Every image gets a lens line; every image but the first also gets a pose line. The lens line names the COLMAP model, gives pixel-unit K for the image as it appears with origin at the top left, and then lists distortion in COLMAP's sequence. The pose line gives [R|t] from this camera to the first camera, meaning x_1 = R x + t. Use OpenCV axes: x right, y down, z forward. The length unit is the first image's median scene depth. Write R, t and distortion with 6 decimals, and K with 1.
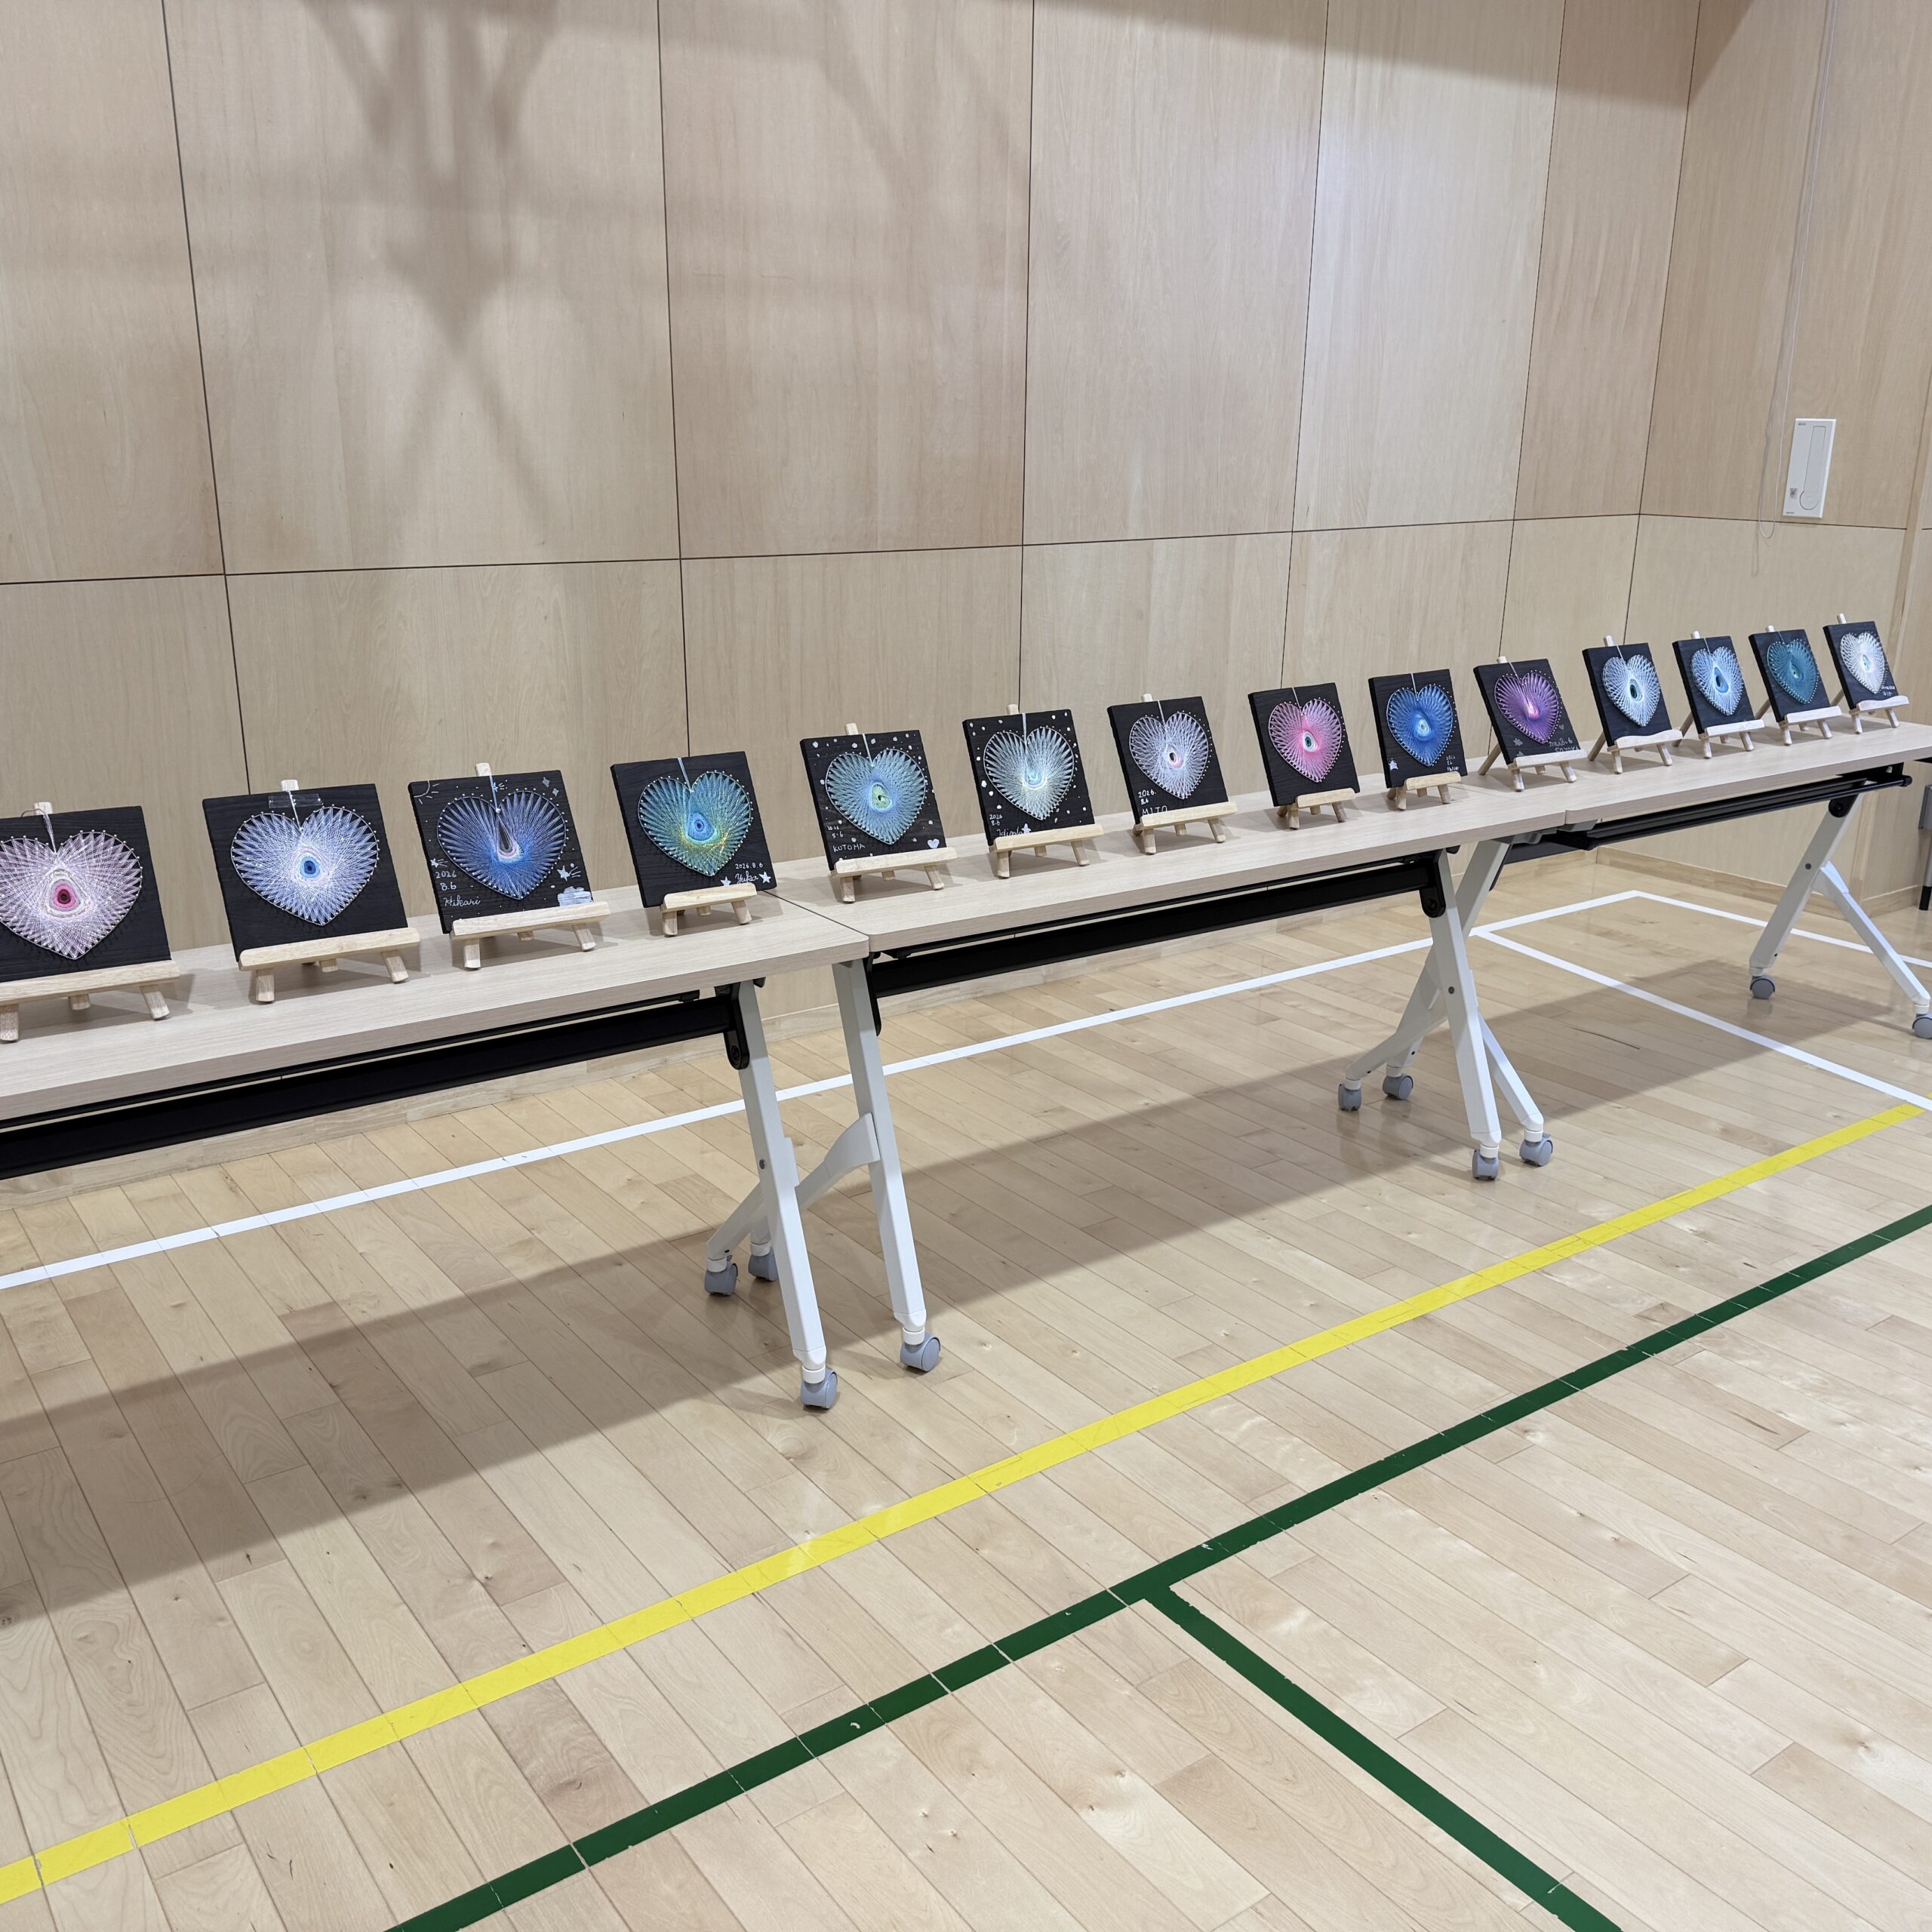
lens RADIAL K [[1807.5, 0, 979.3], [0, 1807.5, 979.6], [0, 0, 1]] dist [0.054132, -0.116729]
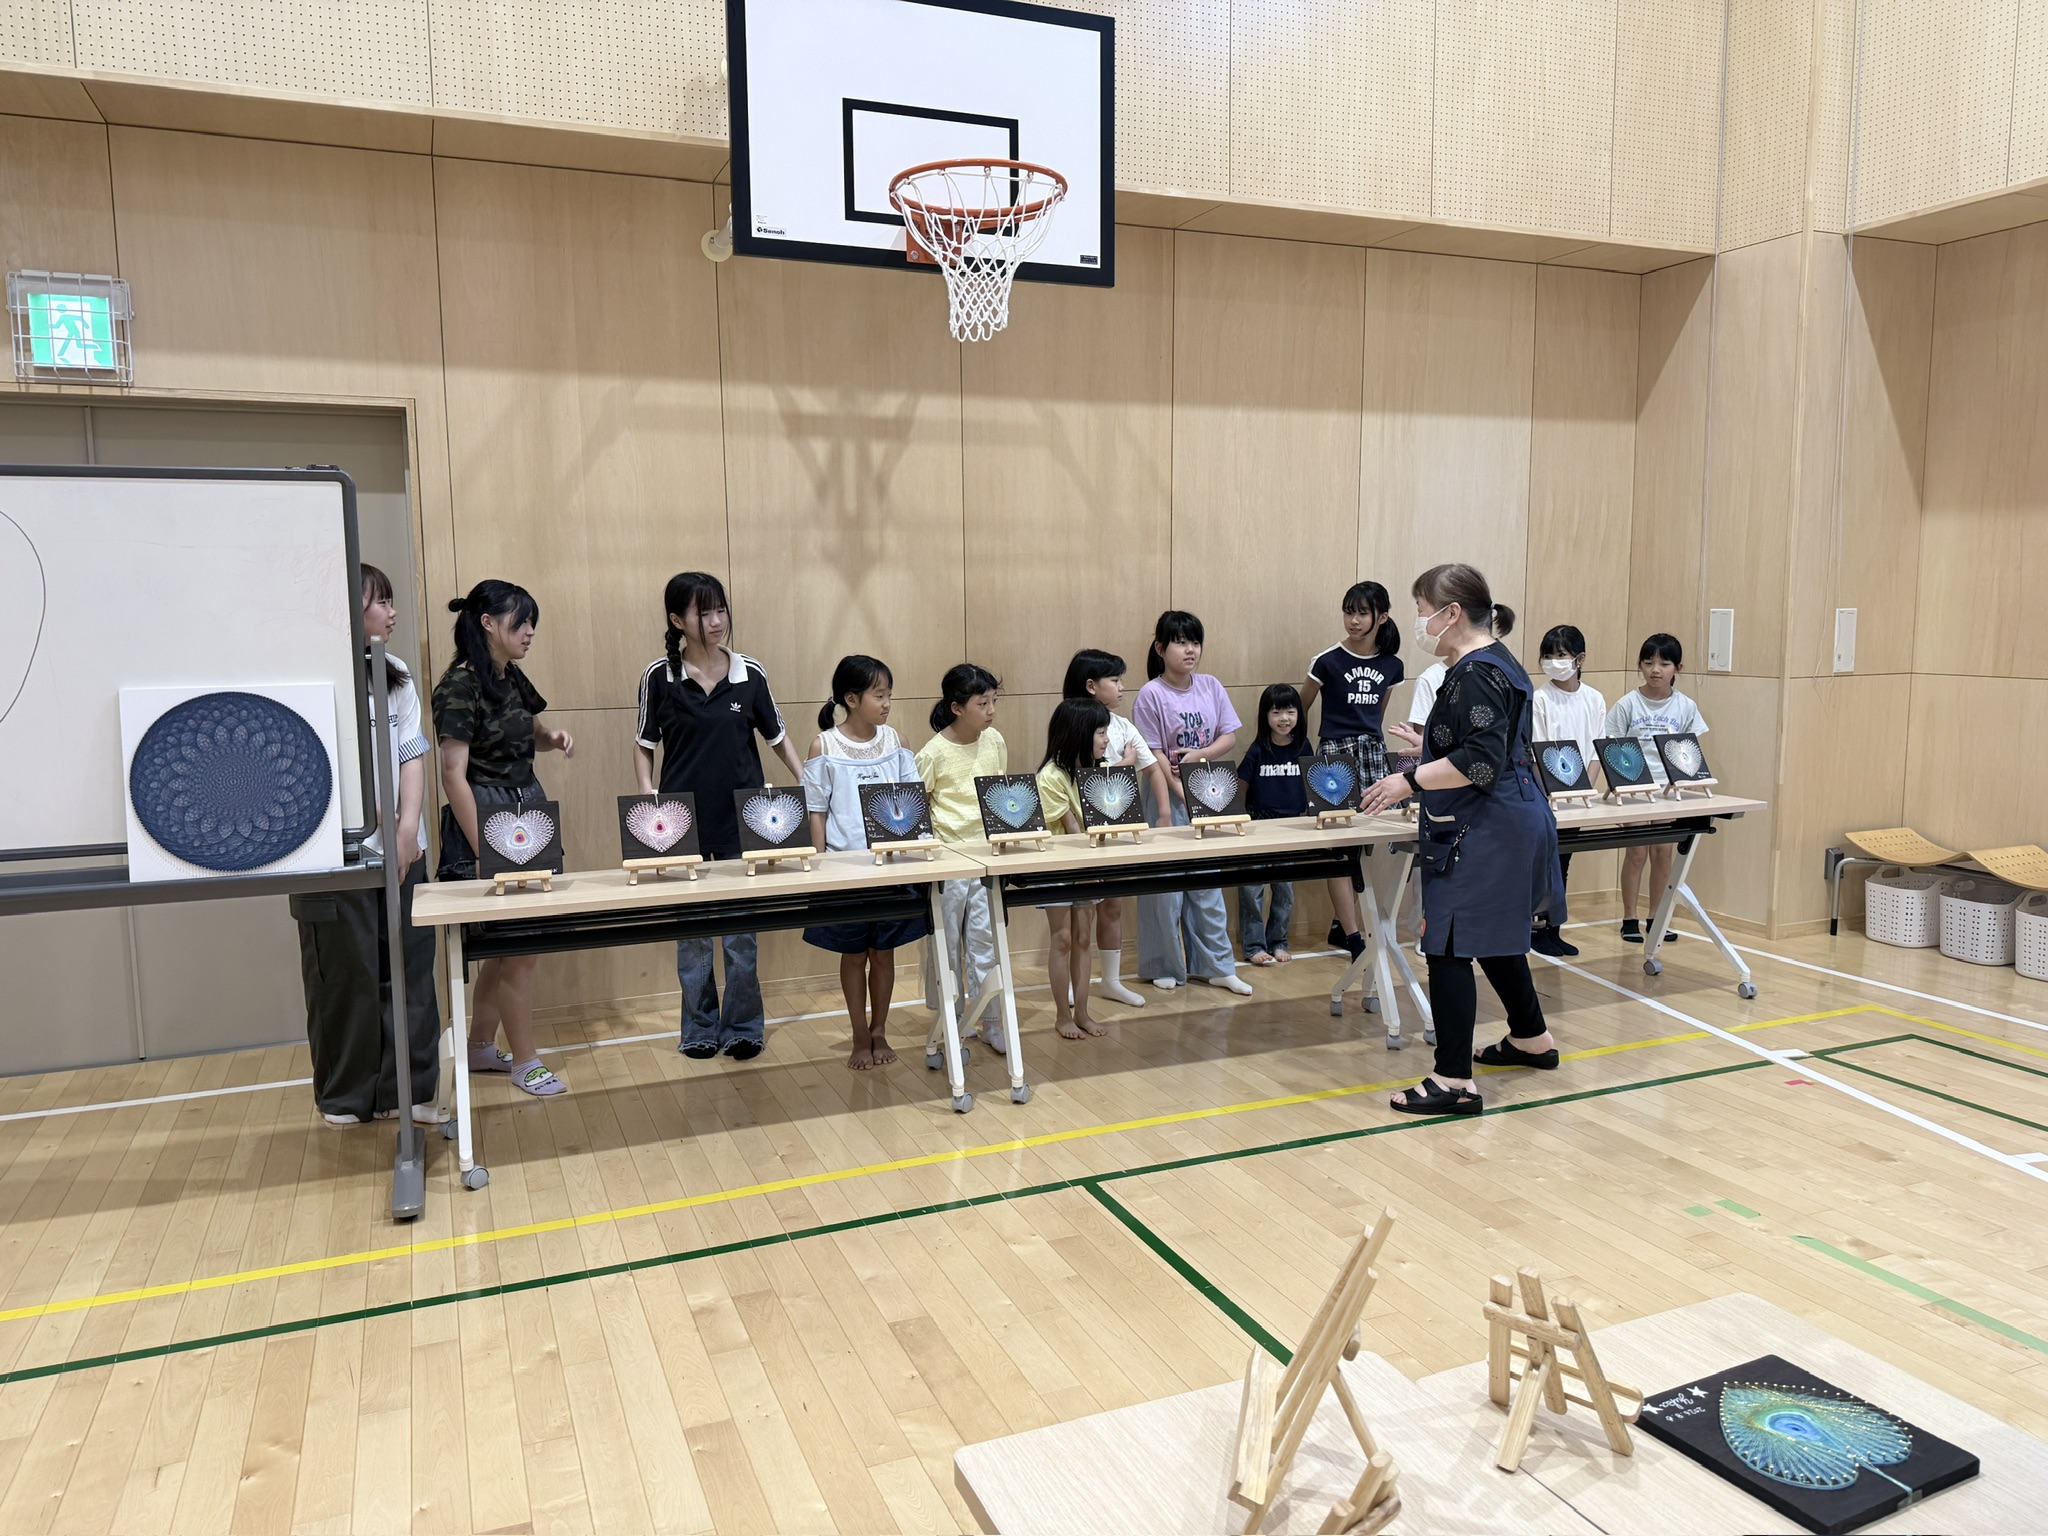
lens RADIAL K [[1436.8, 0, 1024.0], [0, 1436.8, 768.0], [0, 0, 1]] dist [0.115139, -0.160131]
pose [[0.970962, 0.007089, -0.239130, 0.243352], [-0.052451, 0.981549, -0.183874, 0.108145], [0.233414, 0.191078, 0.953419, -0.384357]]
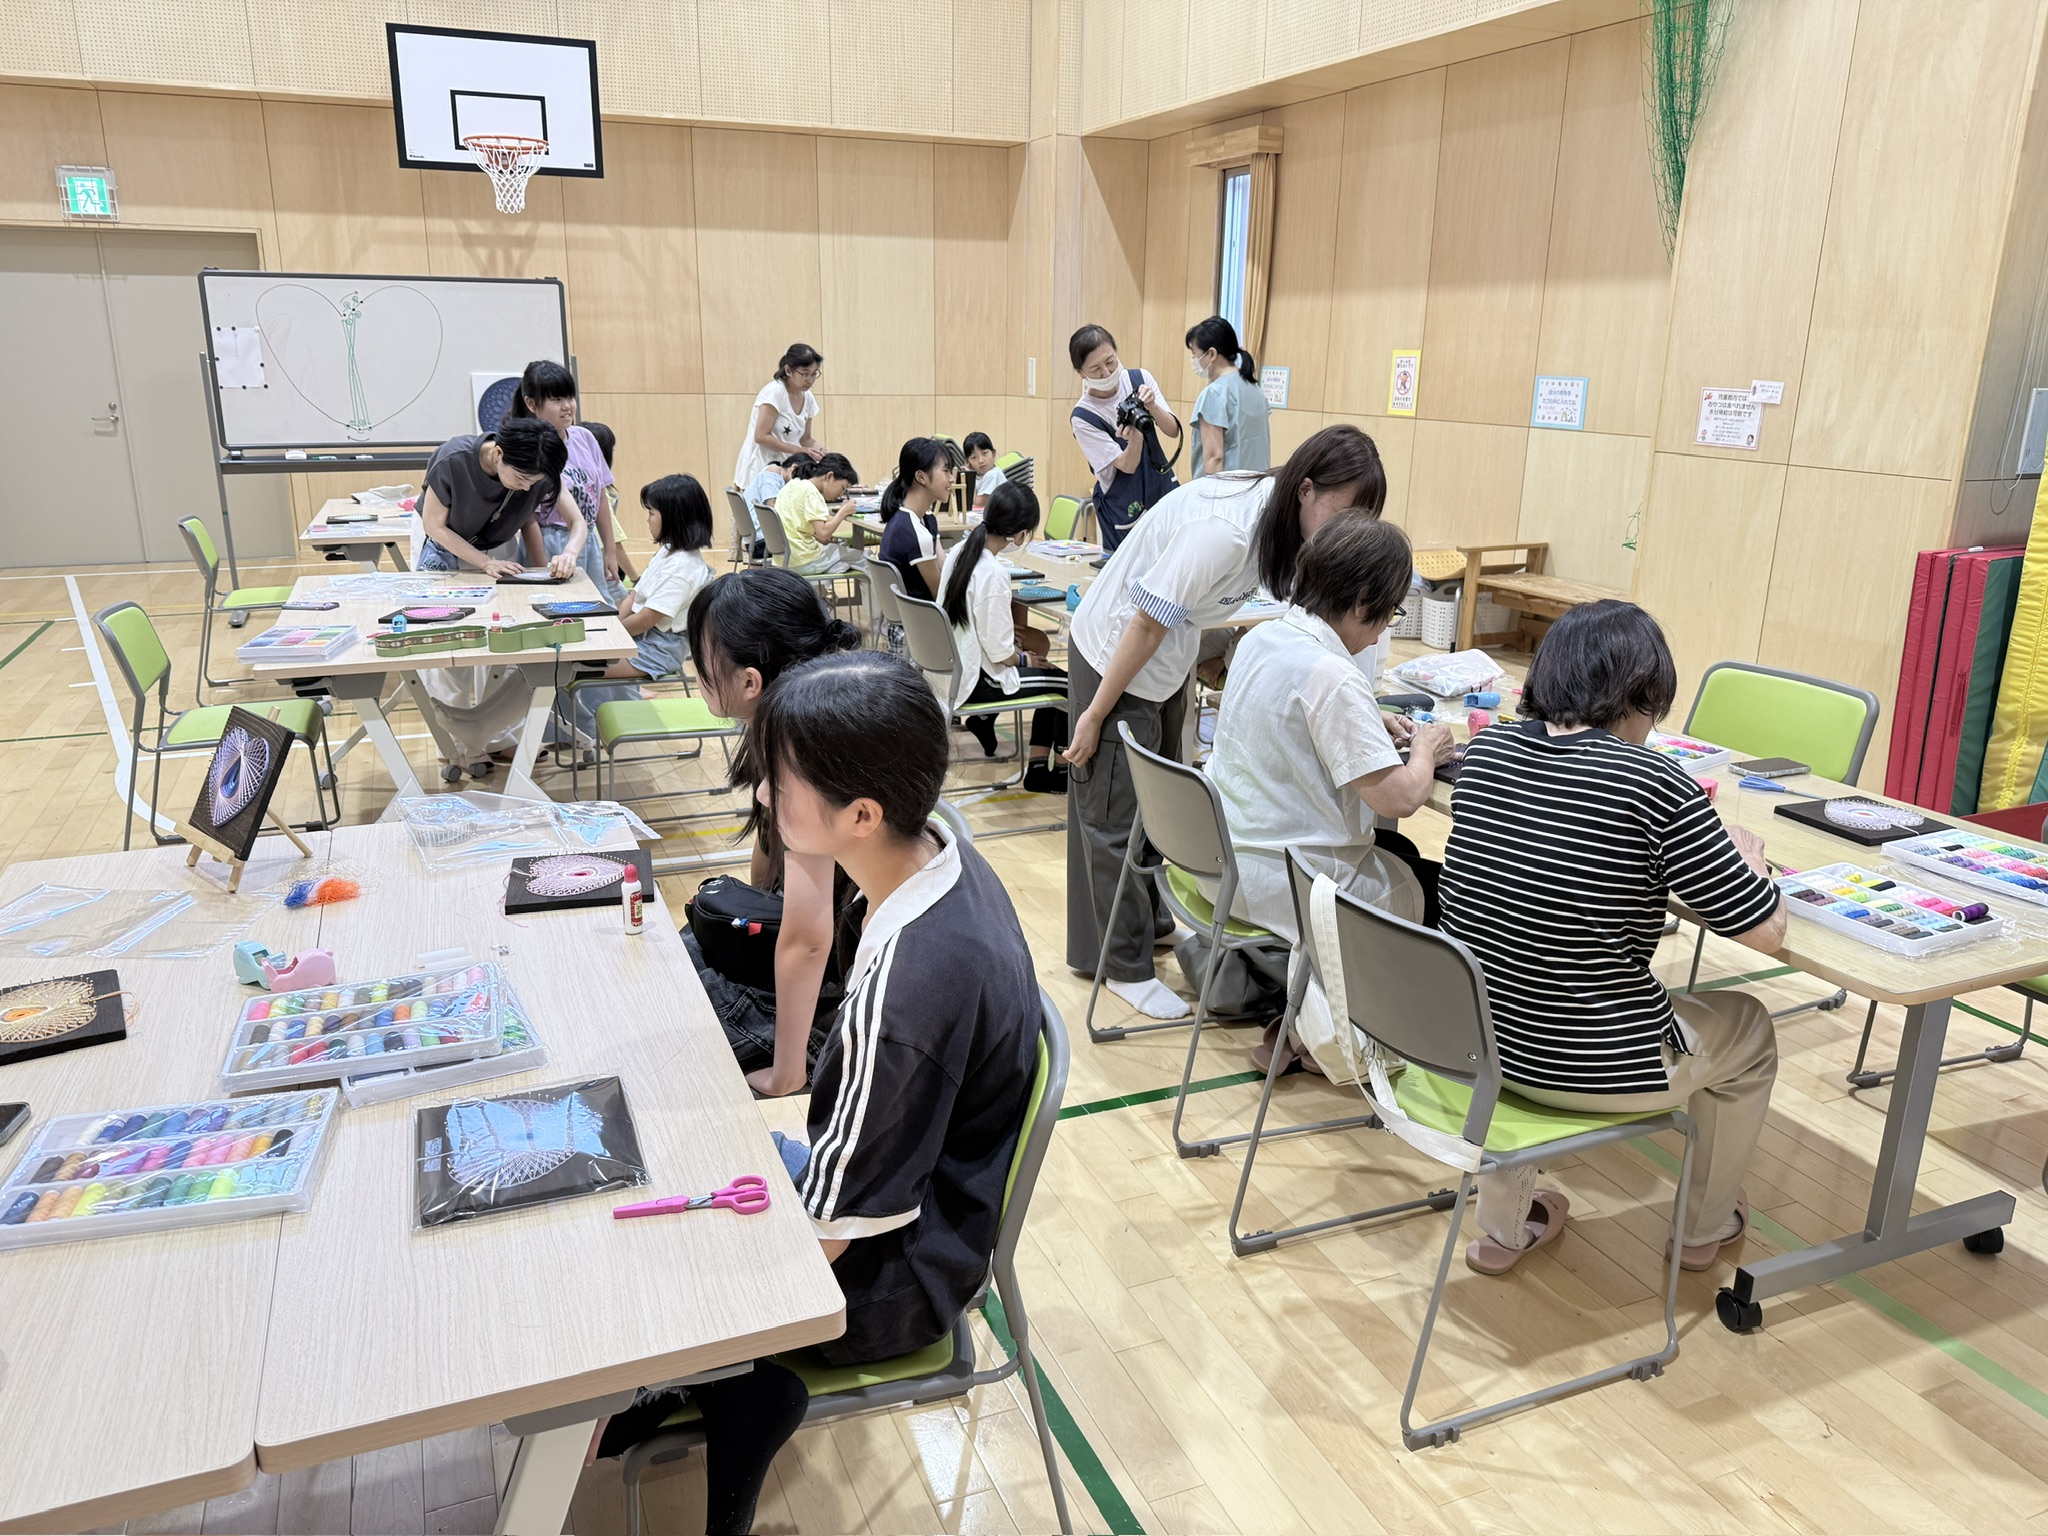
lens RADIAL K [[1455.5, 0, 1014.2], [0, 1455.5, 760.1], [0, 0, 1]] dist [0.005496, -0.002621]
pose [[0.970897, 0.063806, -0.230843, 1.290394], [-0.071553, 0.997115, -0.025335, 0.461571], [0.228561, 0.041115, 0.972661, -1.436047]]
